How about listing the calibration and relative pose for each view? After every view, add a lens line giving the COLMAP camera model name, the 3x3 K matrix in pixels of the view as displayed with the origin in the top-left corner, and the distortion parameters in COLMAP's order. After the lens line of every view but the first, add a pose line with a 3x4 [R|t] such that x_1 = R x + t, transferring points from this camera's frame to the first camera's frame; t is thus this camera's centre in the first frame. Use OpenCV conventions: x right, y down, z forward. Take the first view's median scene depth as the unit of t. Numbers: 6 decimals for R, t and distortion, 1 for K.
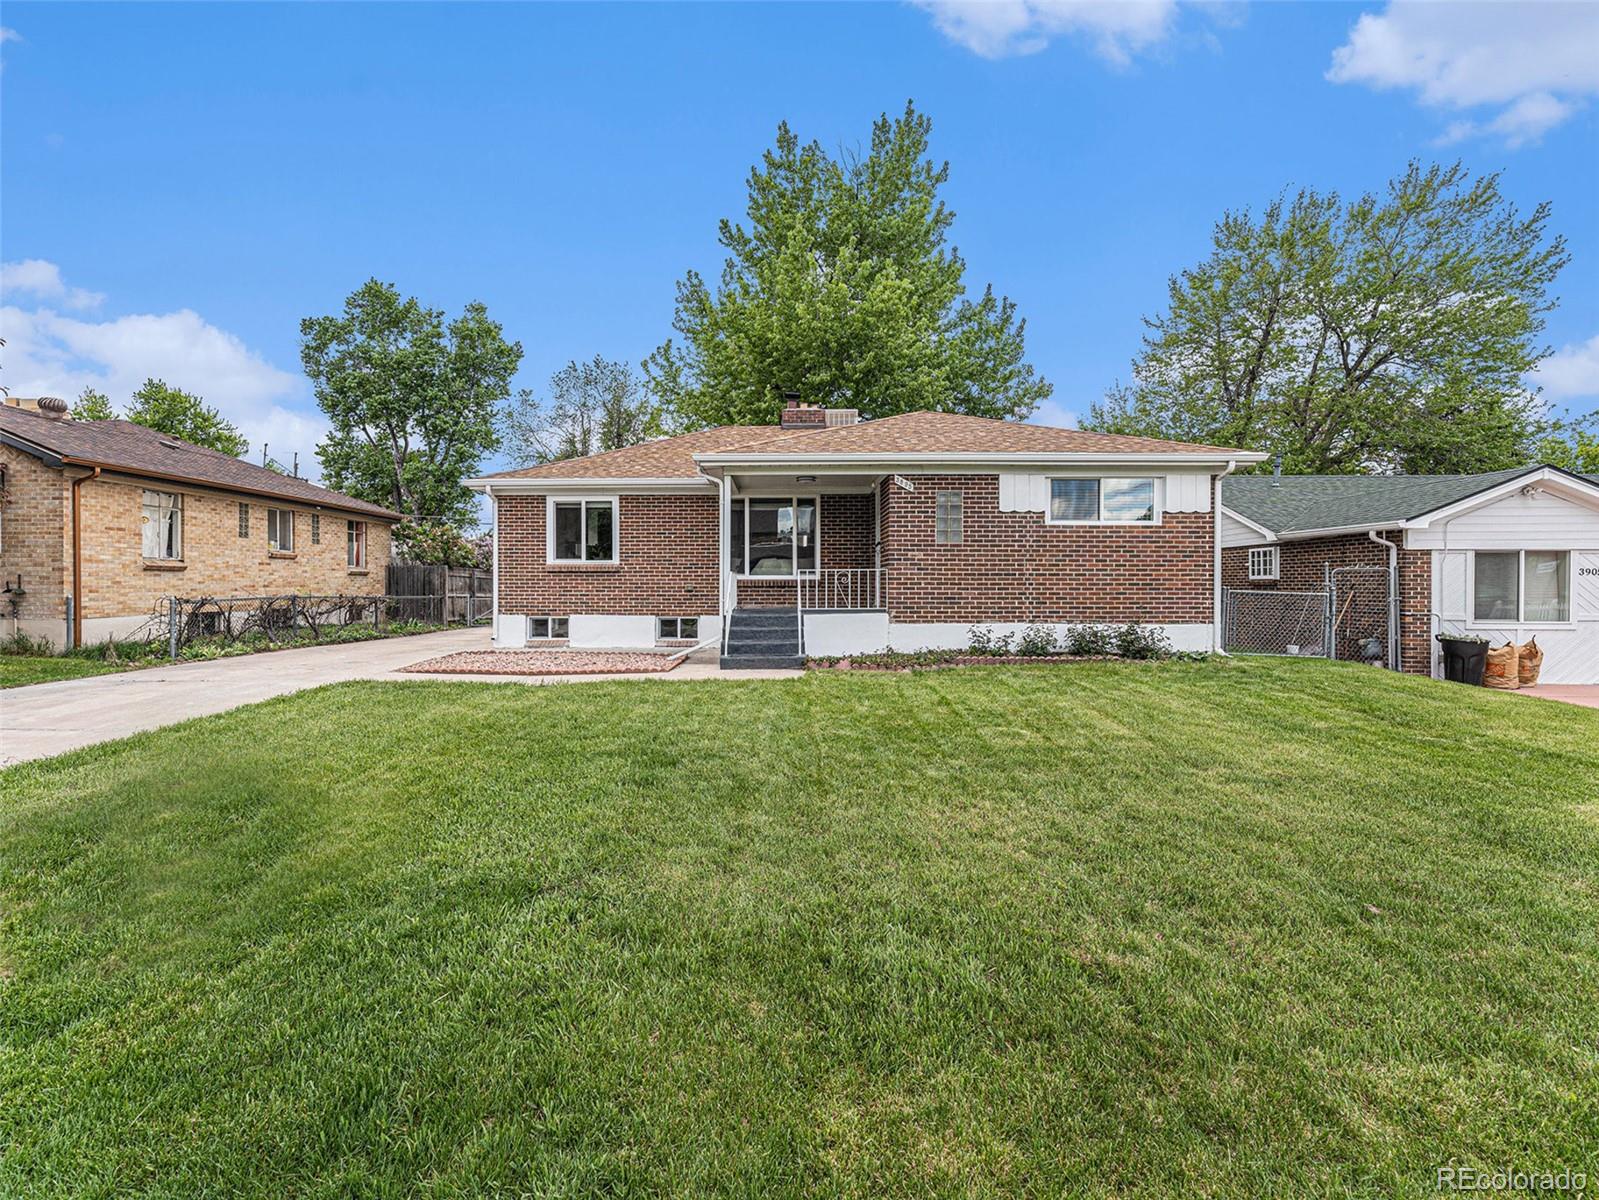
lens RADIAL K [[738.1, 0, 787.4], [0, 738.1, 590.9], [0, 0, 1]] dist [0.005506, -0.000171]
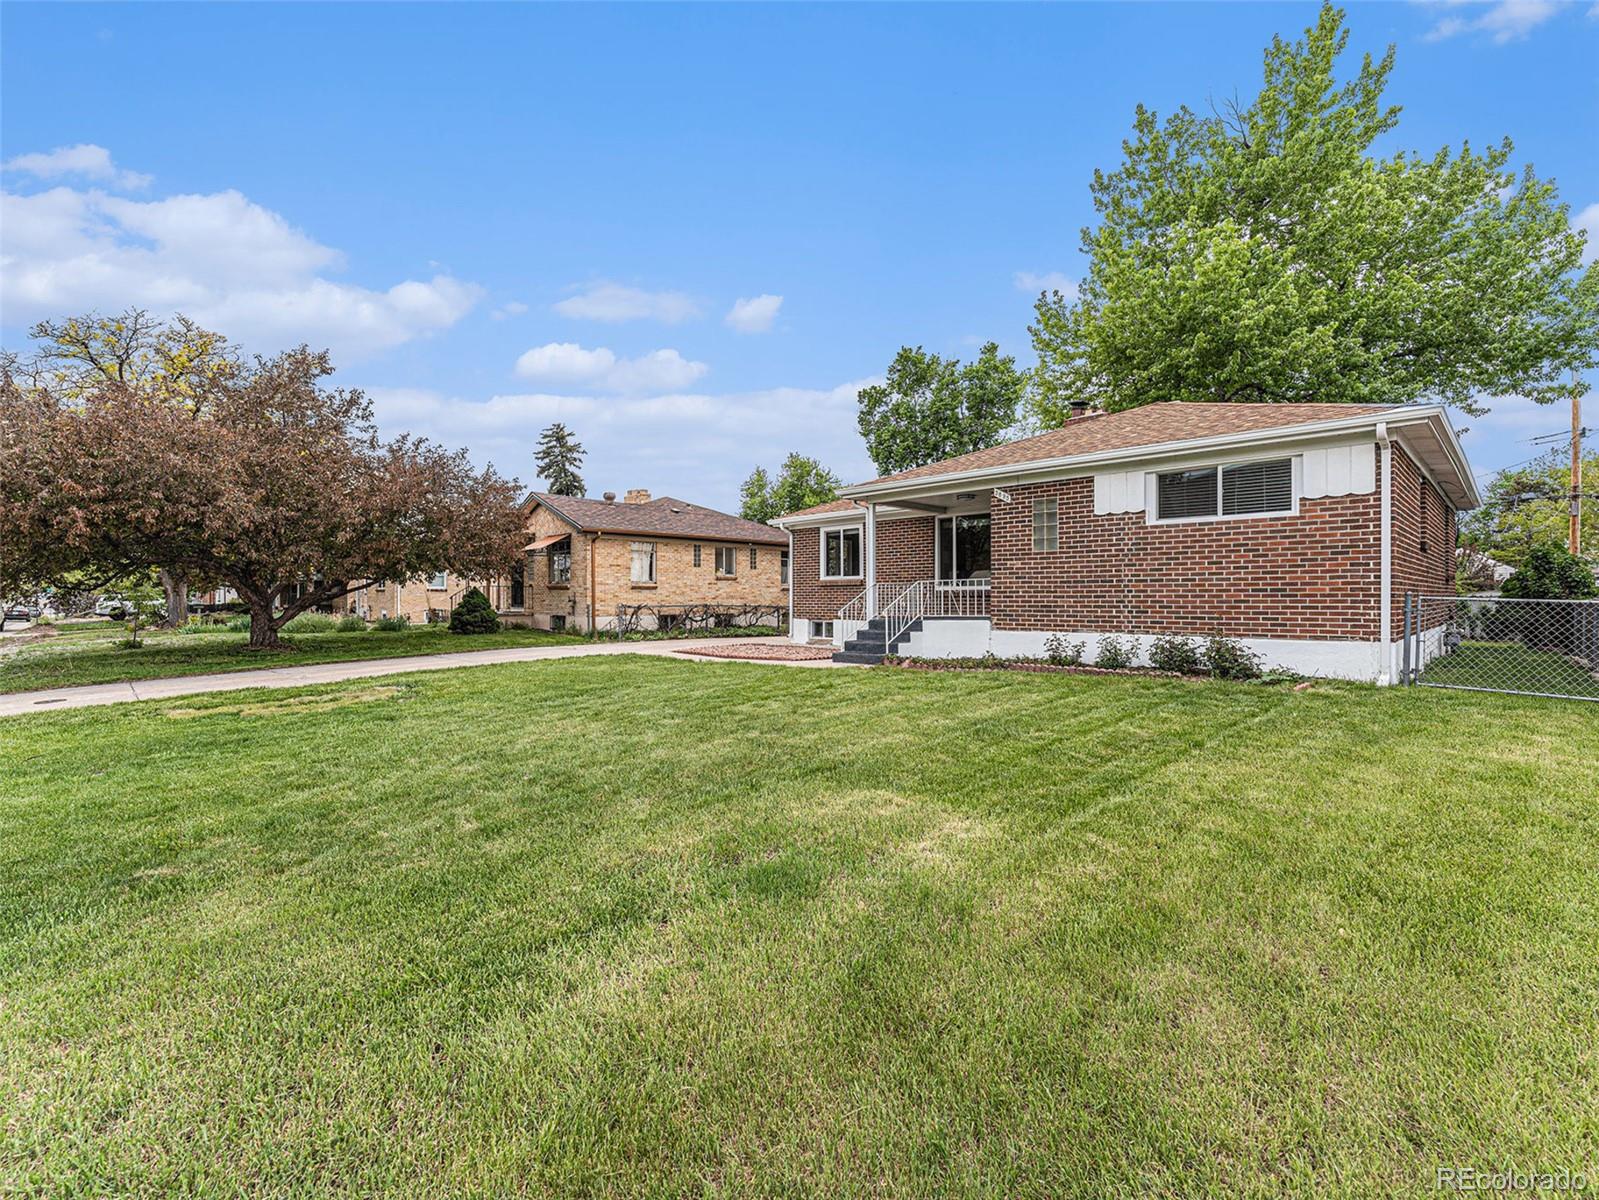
lens RADIAL K [[738.1, 0, 787.4], [0, 738.1, 590.9], [0, 0, 1]] dist [0.005506, -0.000171]
pose [[0.714270, -0.010921, -0.699785, 0.547725], [-0.004360, 0.999789, -0.020053, 0.008707], [0.699857, 0.017374, 0.714072, 0.040139]]
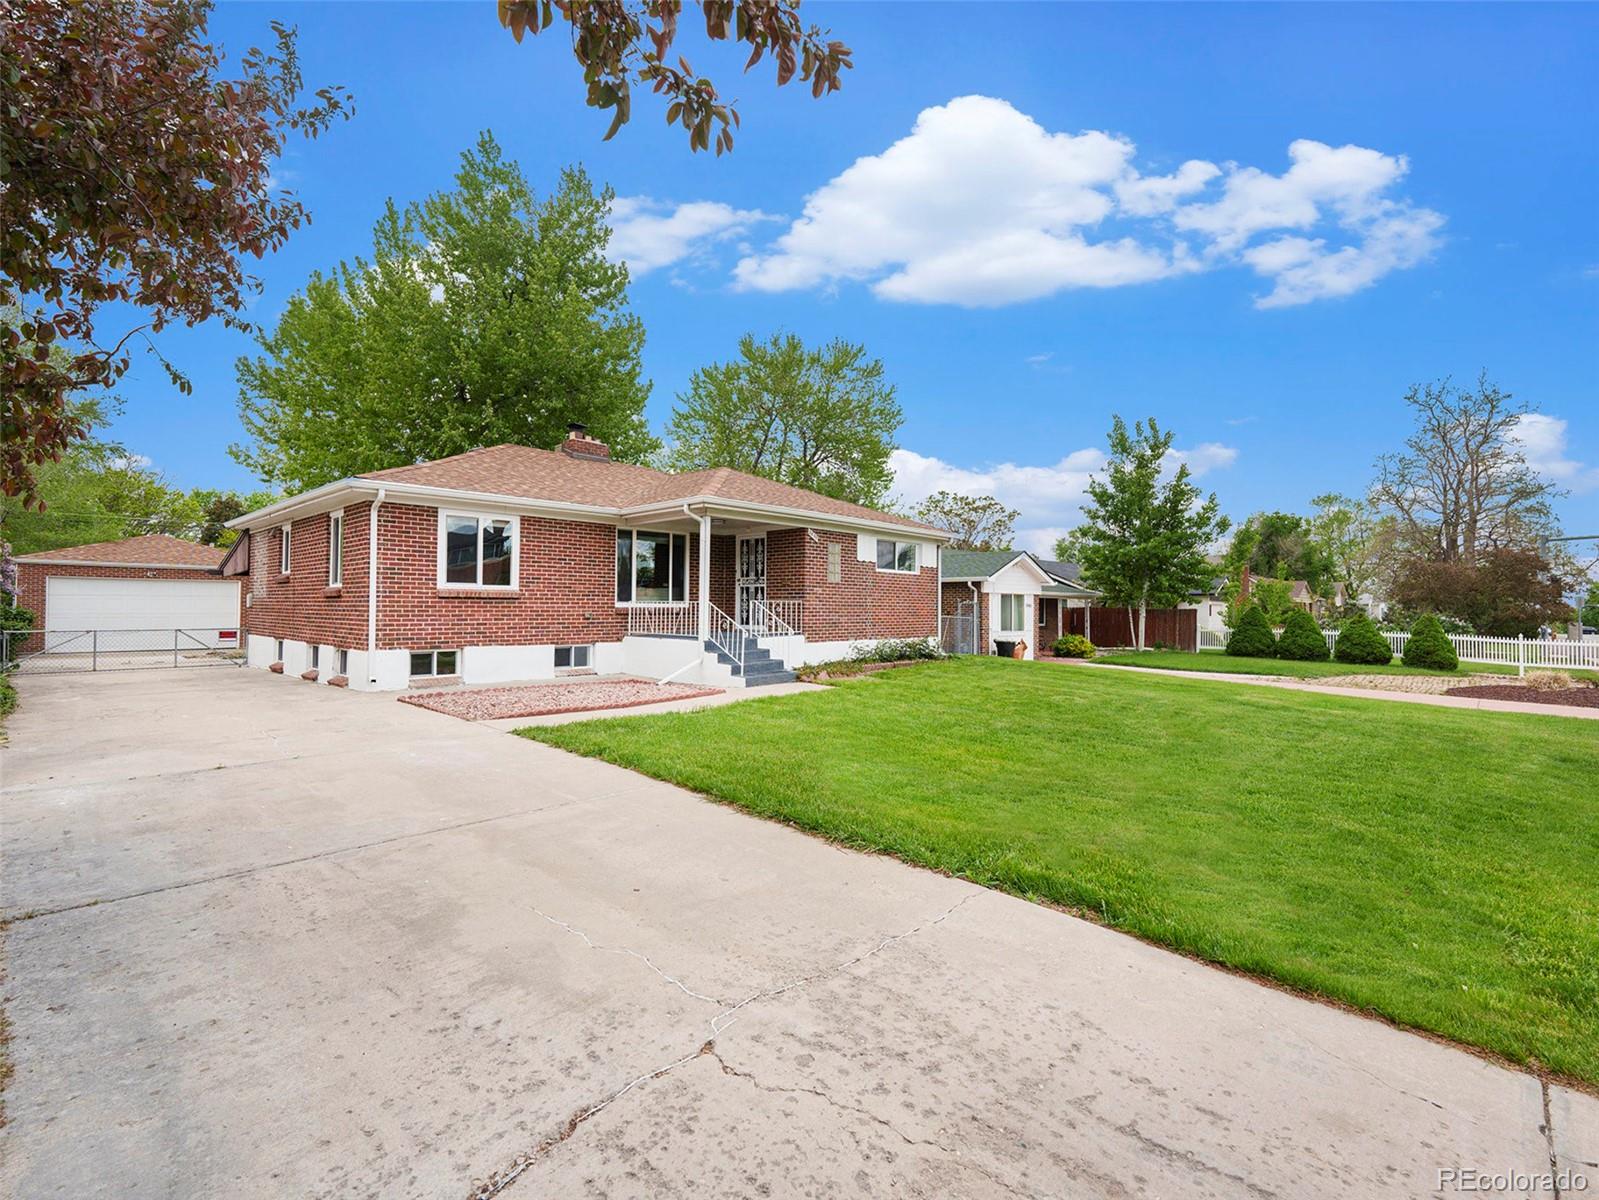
lens RADIAL K [[738.1, 0, 787.4], [0, 738.1, 590.9], [0, 0, 1]] dist [0.005506, -0.000171]
pose [[0.669397, 0.020405, 0.742624, -0.691225], [0.003601, 0.999522, -0.030709, -0.005641], [-0.742896, 0.023231, 0.669004, 0.132109]]
